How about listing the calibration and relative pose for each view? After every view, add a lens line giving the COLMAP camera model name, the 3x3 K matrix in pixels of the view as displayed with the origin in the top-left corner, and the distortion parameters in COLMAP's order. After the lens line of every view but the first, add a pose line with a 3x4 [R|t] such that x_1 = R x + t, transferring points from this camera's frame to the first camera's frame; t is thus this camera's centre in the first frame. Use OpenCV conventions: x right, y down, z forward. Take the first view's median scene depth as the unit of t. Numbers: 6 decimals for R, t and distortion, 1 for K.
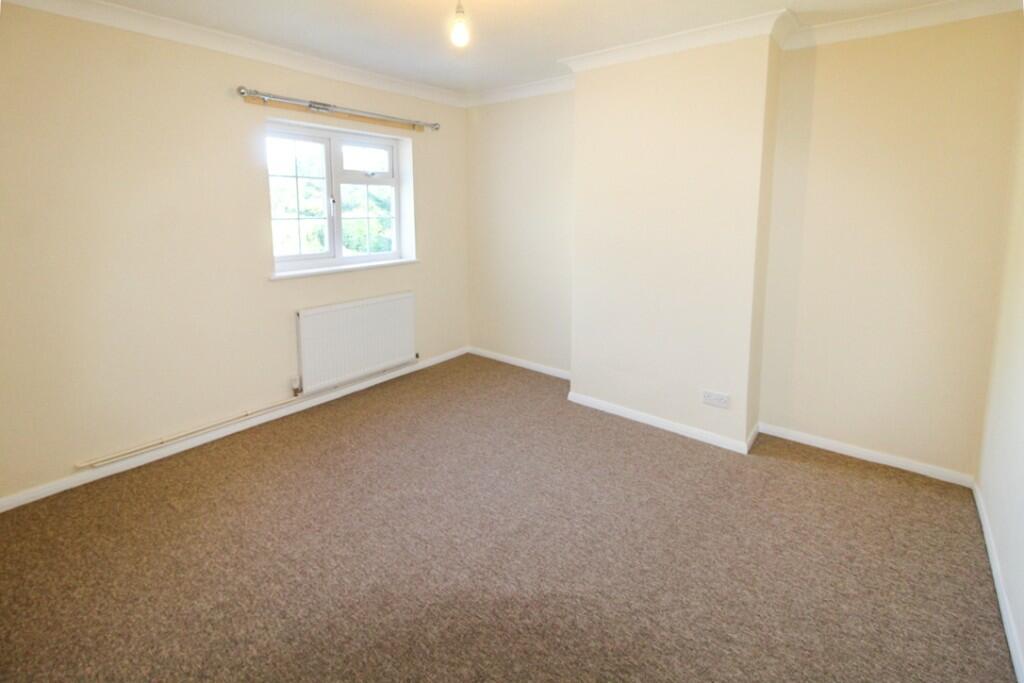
lens RADIAL K [[455.4, 0, 511.3], [0, 455.4, 311.9], [0, 0, 1]] dist [0.014362, -0.000057]
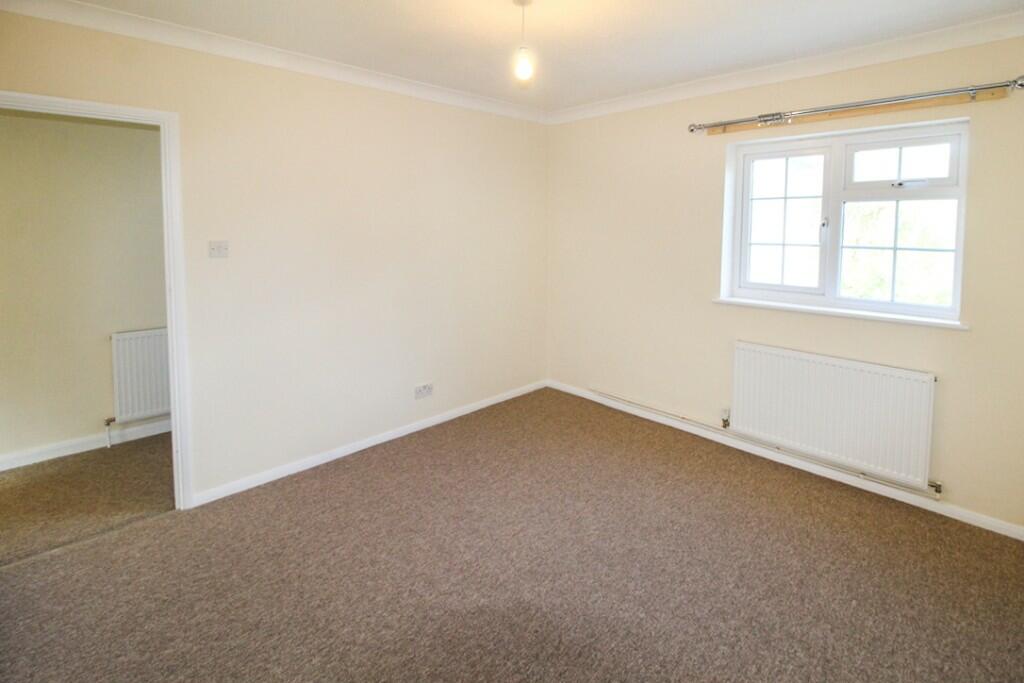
lens RADIAL K [[483.6, 0, 513.6], [0, 483.6, 317.9], [0, 0, 1]] dist [0.001313, -0.000341]
pose [[-0.124015, 0.187918, -0.974324, 0.777922], [-0.229053, 0.949964, 0.212375, -0.216890], [0.965482, 0.249509, -0.074766, 0.879040]]
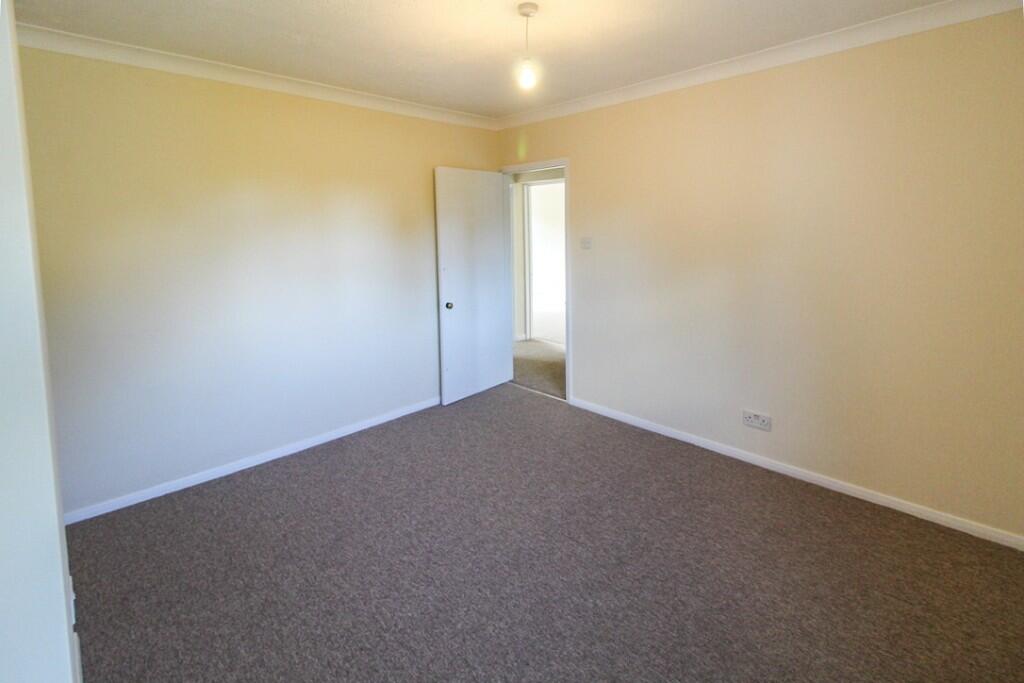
lens RADIAL K [[467.9, 0, 516.5], [0, 467.9, 328.5], [0, 0, 1]] dist [0.018842, -0.000207]
pose [[-0.992961, -0.011202, 0.117914, -0.170194], [0.040557, 0.903182, 0.427337, -0.399000], [-0.111285, 0.429111, -0.896370, 1.663179]]
